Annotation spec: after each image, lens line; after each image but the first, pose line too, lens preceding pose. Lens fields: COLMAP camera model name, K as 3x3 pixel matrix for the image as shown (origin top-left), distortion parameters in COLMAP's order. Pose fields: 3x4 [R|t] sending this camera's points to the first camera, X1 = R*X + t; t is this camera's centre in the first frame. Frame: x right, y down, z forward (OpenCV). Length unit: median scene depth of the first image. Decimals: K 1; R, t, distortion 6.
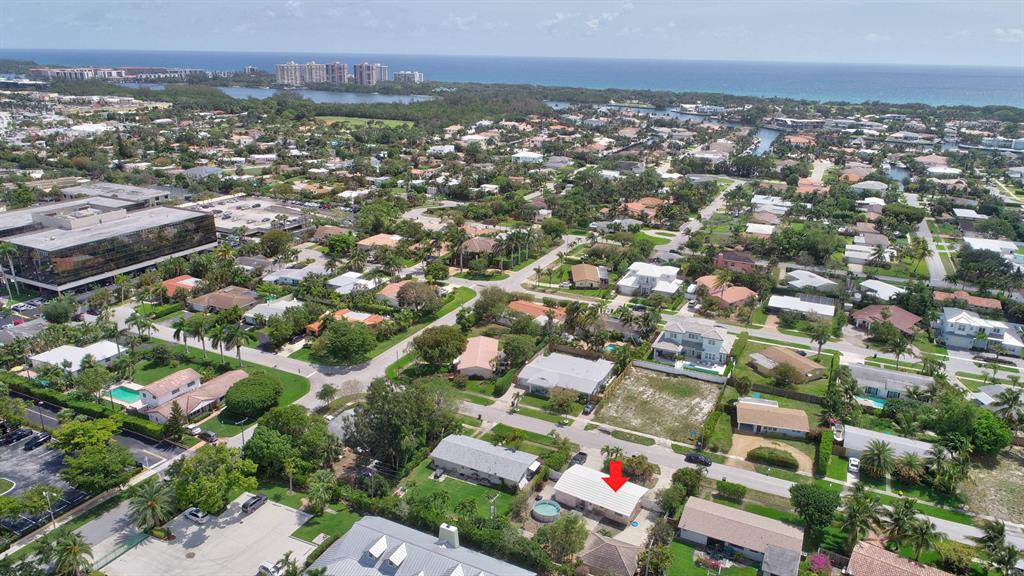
lens RADIAL K [[689.0, 0, 512.0], [0, 689.0, 288.0], [0, 0, 1]] dist [0.000335, -0.000380]
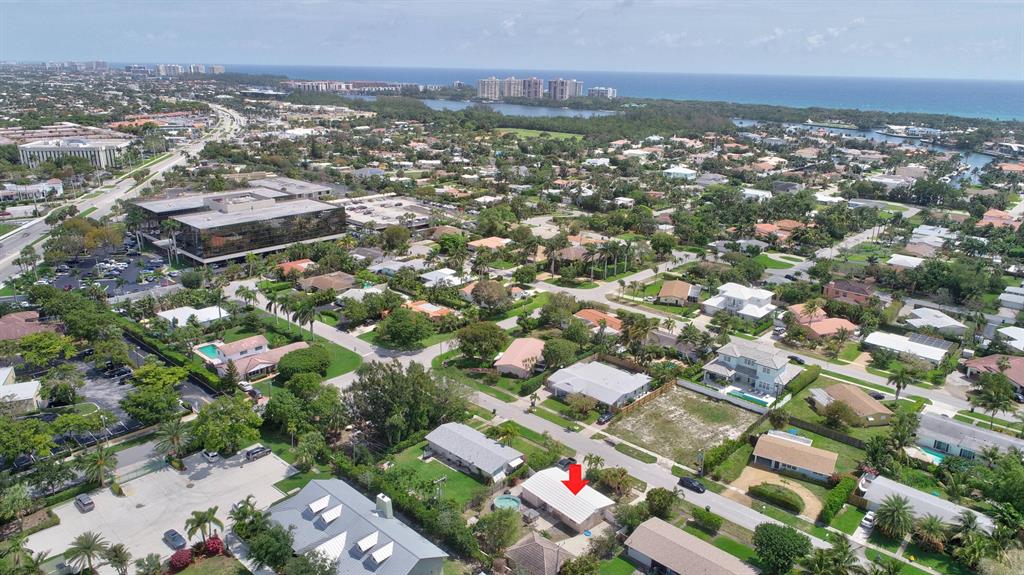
lens RADIAL K [[689.0, 0, 512.0], [0, 689.0, 287.5], [0, 0, 1]] dist [0.000335, -0.000380]
pose [[0.958493, 0.088508, -0.271032, 0.161342], [-0.094739, 0.995452, -0.009967, 0.007352], [0.268917, 0.035230, 0.962519, 0.007686]]
